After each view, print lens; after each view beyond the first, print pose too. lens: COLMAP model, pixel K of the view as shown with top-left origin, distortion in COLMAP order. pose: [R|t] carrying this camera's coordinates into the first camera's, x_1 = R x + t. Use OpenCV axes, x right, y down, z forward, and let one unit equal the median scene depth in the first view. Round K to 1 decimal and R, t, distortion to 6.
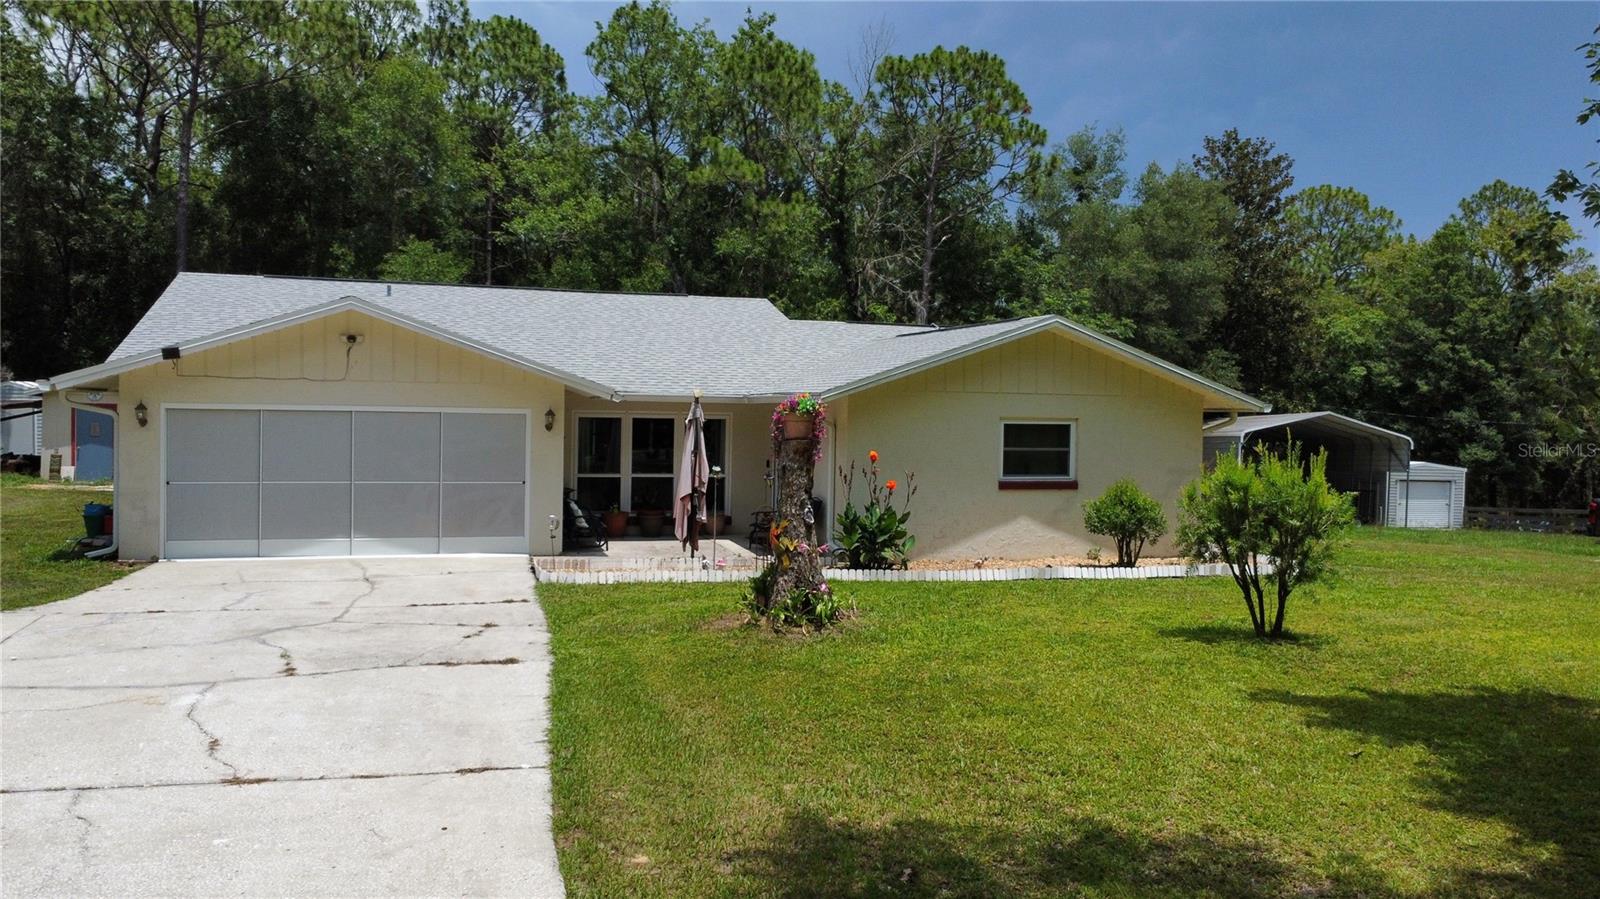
lens RADIAL K [[1199.3, 0, 800.0], [0, 1199.3, 449.5], [0, 0, 1]] dist [0.002902, -0.001788]
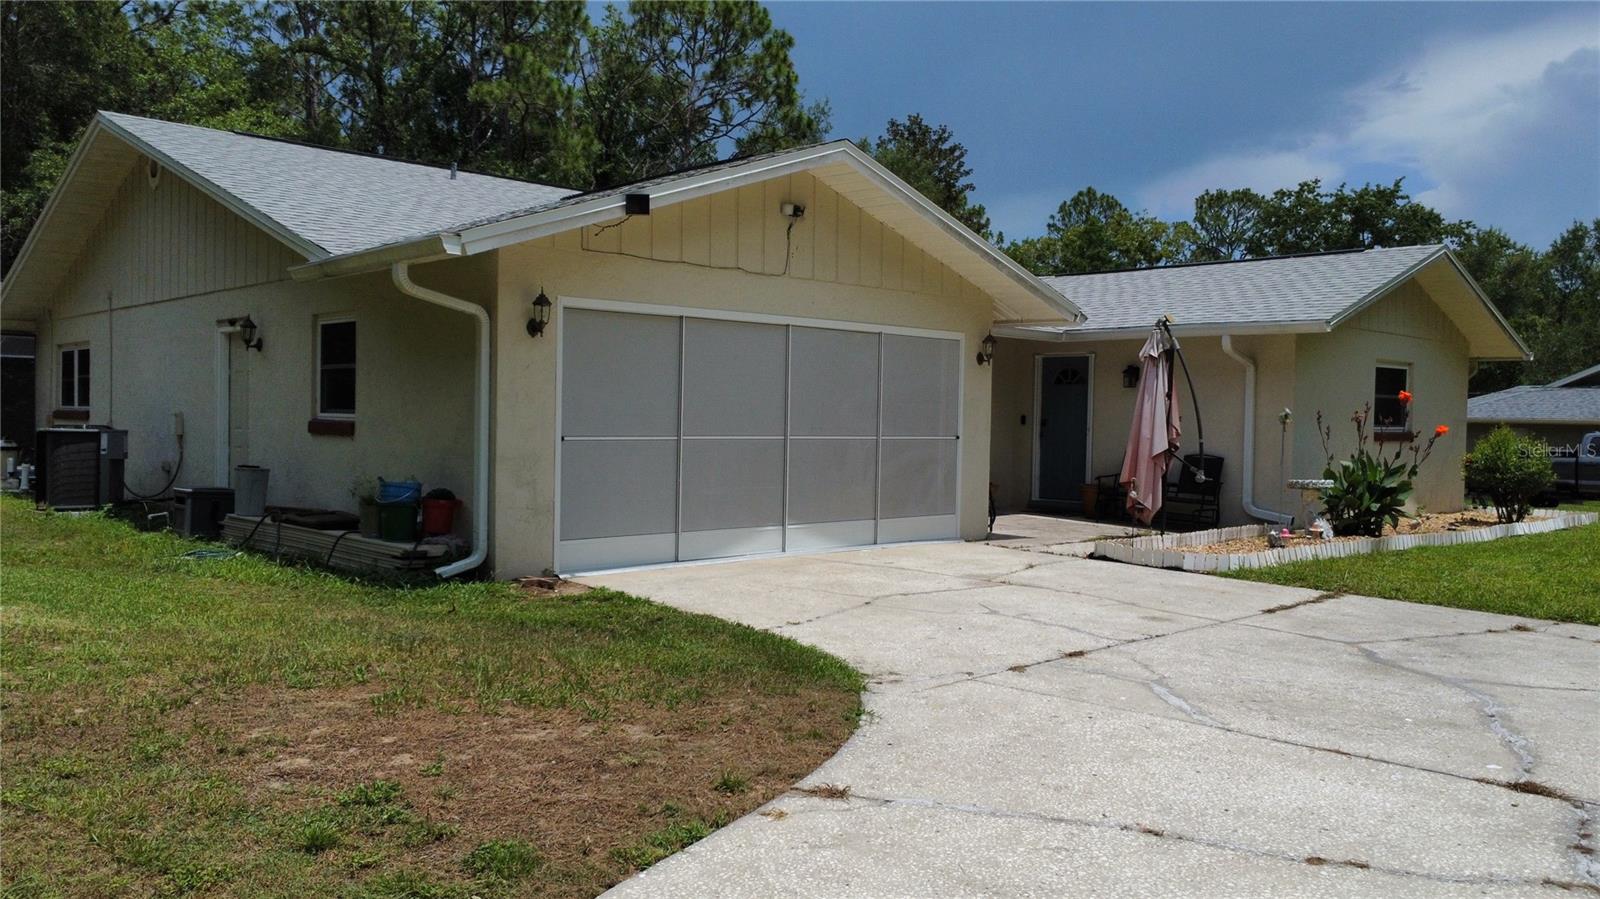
lens RADIAL K [[1199.3, 0, 800.0], [0, 1199.3, 449.5], [0, 0, 1]] dist [0.002902, -0.001788]
pose [[0.899305, -0.014220, 0.437090, -0.638144], [0.010590, 0.999886, 0.010742, 0.026727], [-0.437193, -0.005032, 0.899354, 0.420487]]
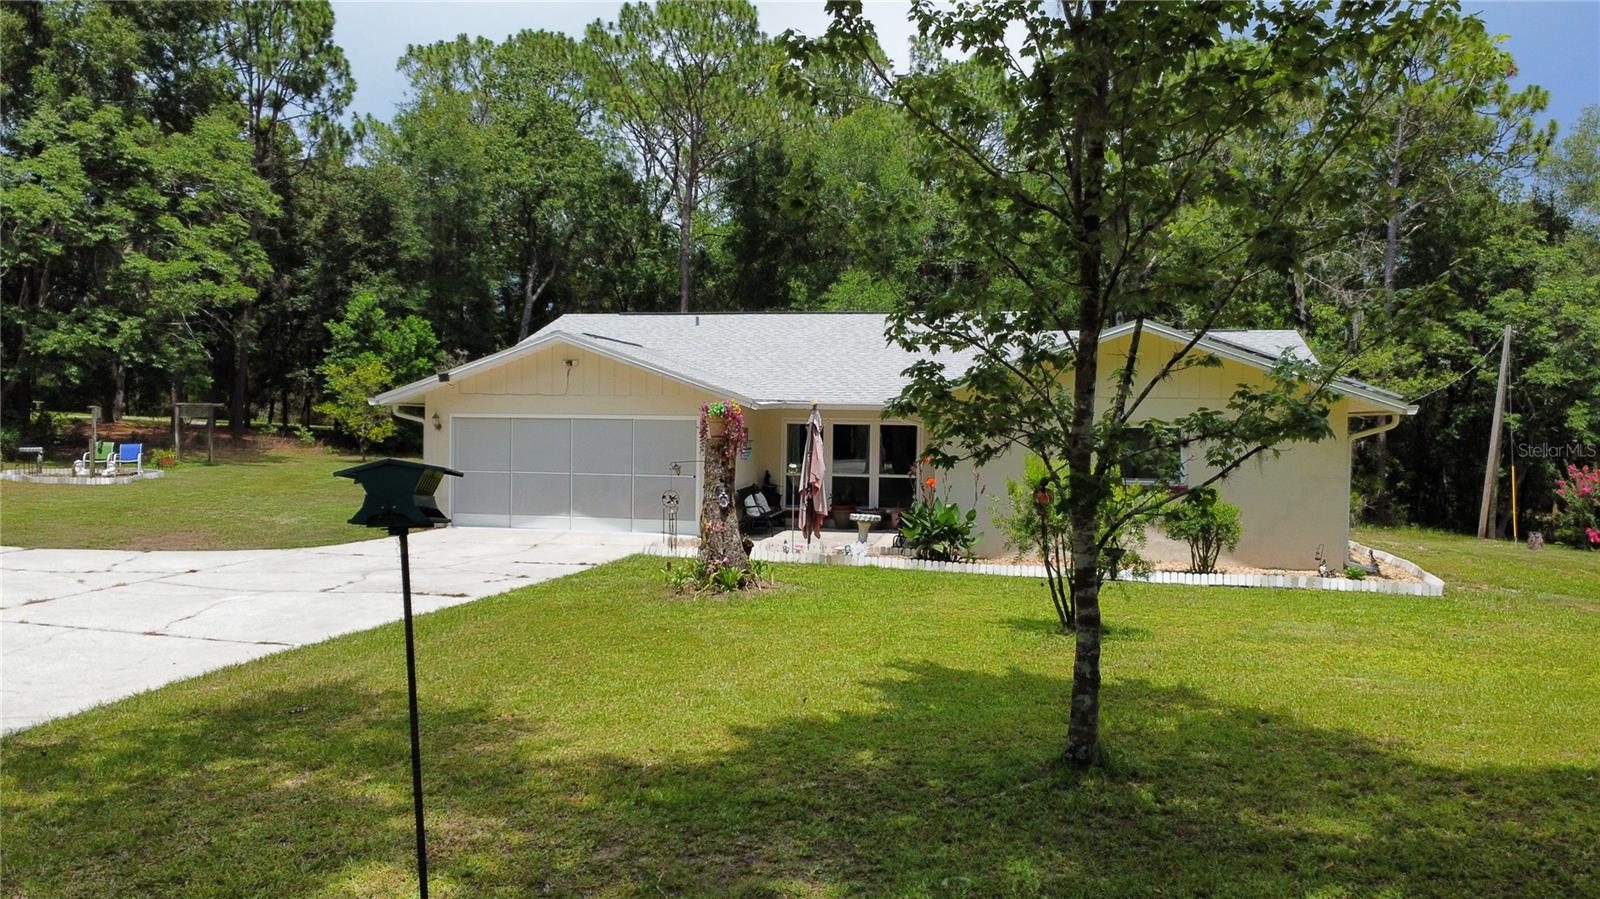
lens RADIAL K [[1199.3, 0, 800.0], [0, 1199.3, 449.5], [0, 0, 1]] dist [0.002902, -0.001788]
pose [[0.876801, 0.006469, -0.480810, 0.454578], [-0.012297, 0.999884, -0.008971, 0.009604], [0.480697, 0.013779, 0.876779, -0.012958]]
